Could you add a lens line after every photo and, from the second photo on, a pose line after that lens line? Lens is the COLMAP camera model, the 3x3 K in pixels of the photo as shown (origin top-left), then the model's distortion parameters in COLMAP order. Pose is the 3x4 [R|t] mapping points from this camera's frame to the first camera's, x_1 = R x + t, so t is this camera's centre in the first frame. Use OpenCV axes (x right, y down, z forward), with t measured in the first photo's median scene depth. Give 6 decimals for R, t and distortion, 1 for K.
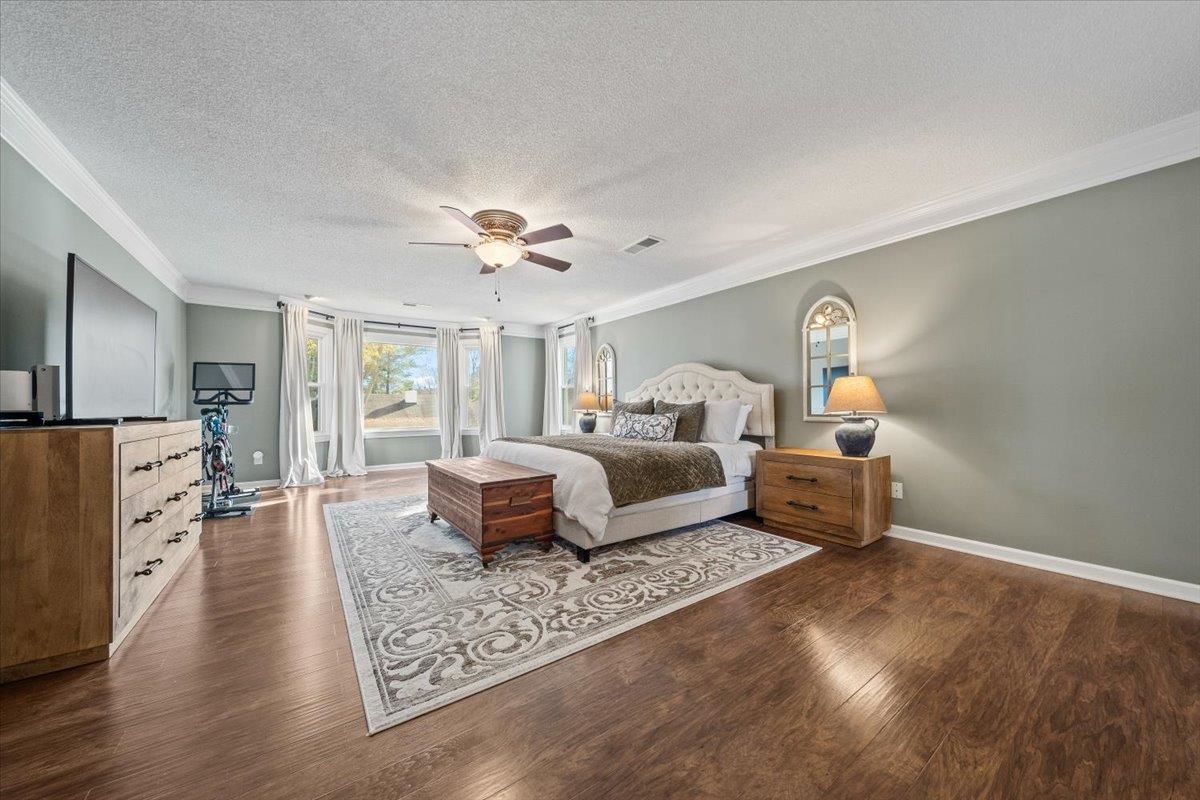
lens RADIAL K [[412.9, 0, 595.9], [0, 412.9, 403.3], [0, 0, 1]] dist [-0.001508, -0.000032]
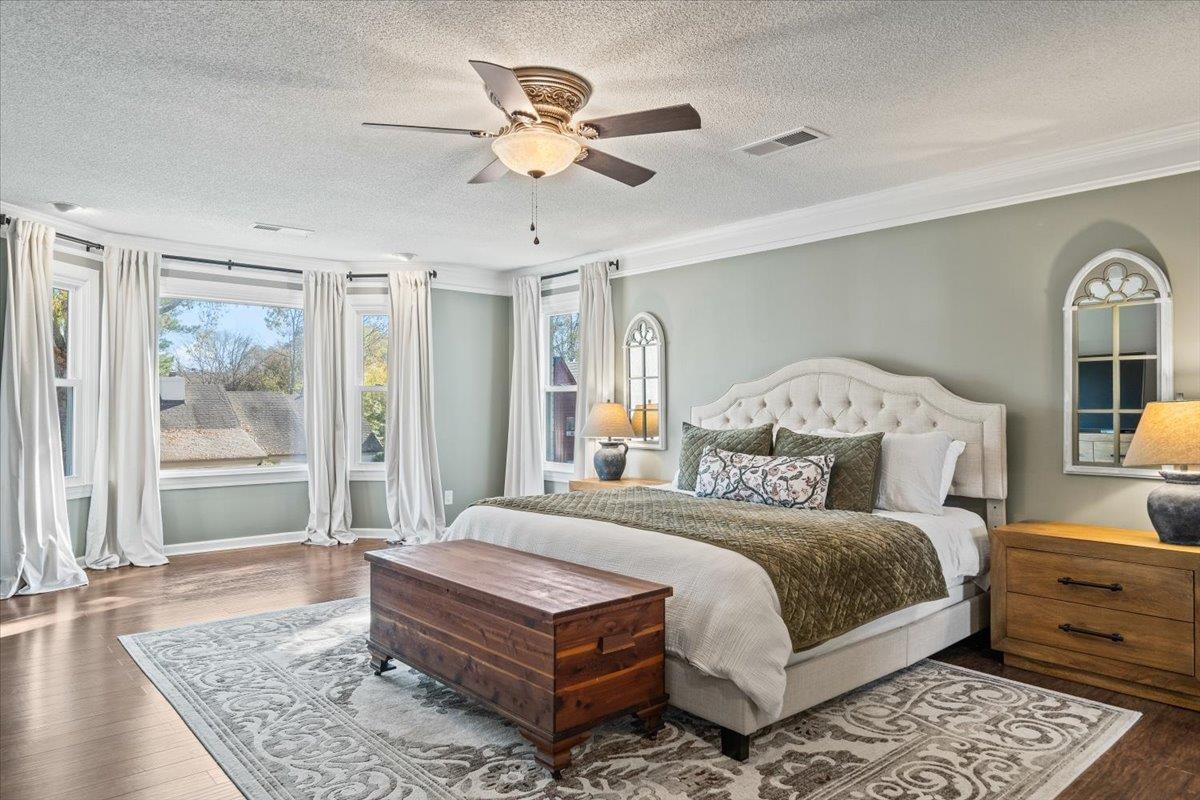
lens RADIAL K [[764.9, 0, 599.7], [0, 764.9, 402.7], [0, 0, 1]] dist [-0.000141, 0.005123]
pose [[0.994914, 0.010078, 0.100219, -0.241930], [-0.010048, 0.999949, -0.000800, -0.049058], [-0.100222, -0.000211, 0.994965, 0.047183]]
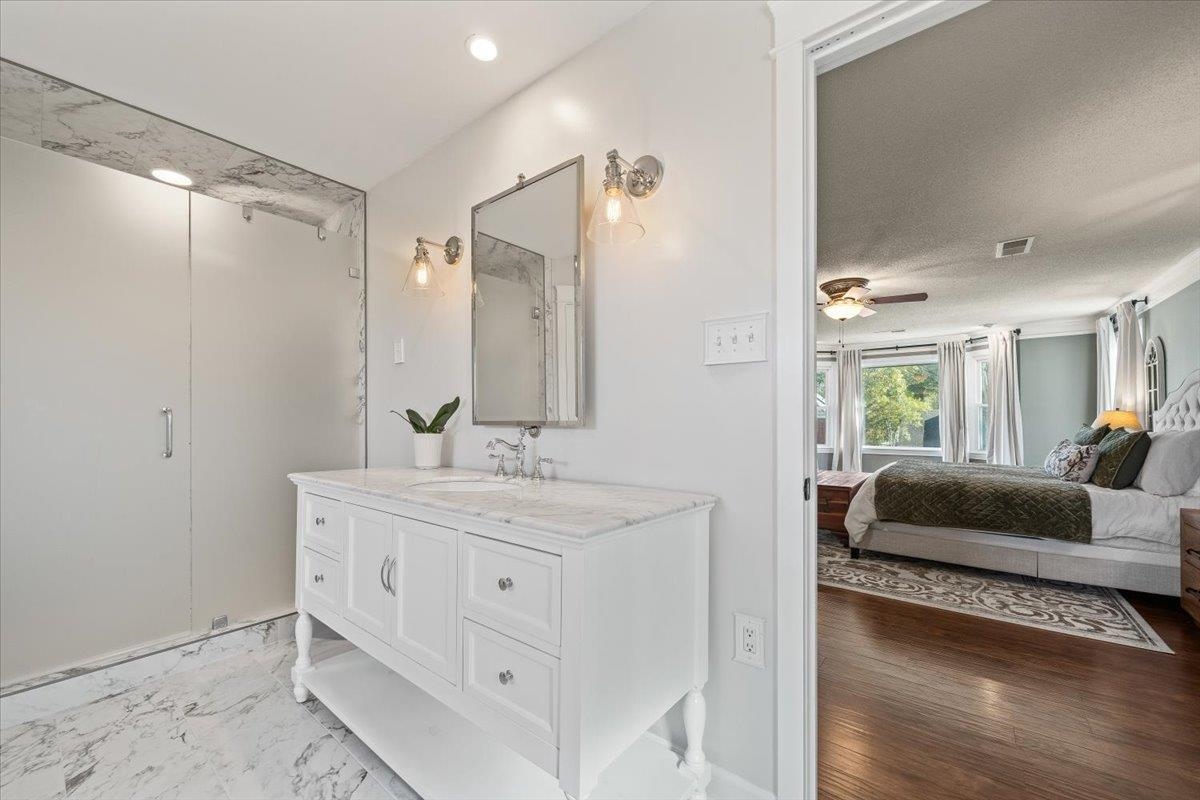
lens RADIAL K [[460.4, 0, 597.7], [0, 460.4, 417.7], [0, 0, 1]] dist [-0.006363, 0.000455]
pose [[0.280637, 0.000767, -0.959814, 0.870479], [0.005145, 0.999984, 0.002304, -0.039184], [0.959800, -0.005585, 0.280629, -0.108444]]
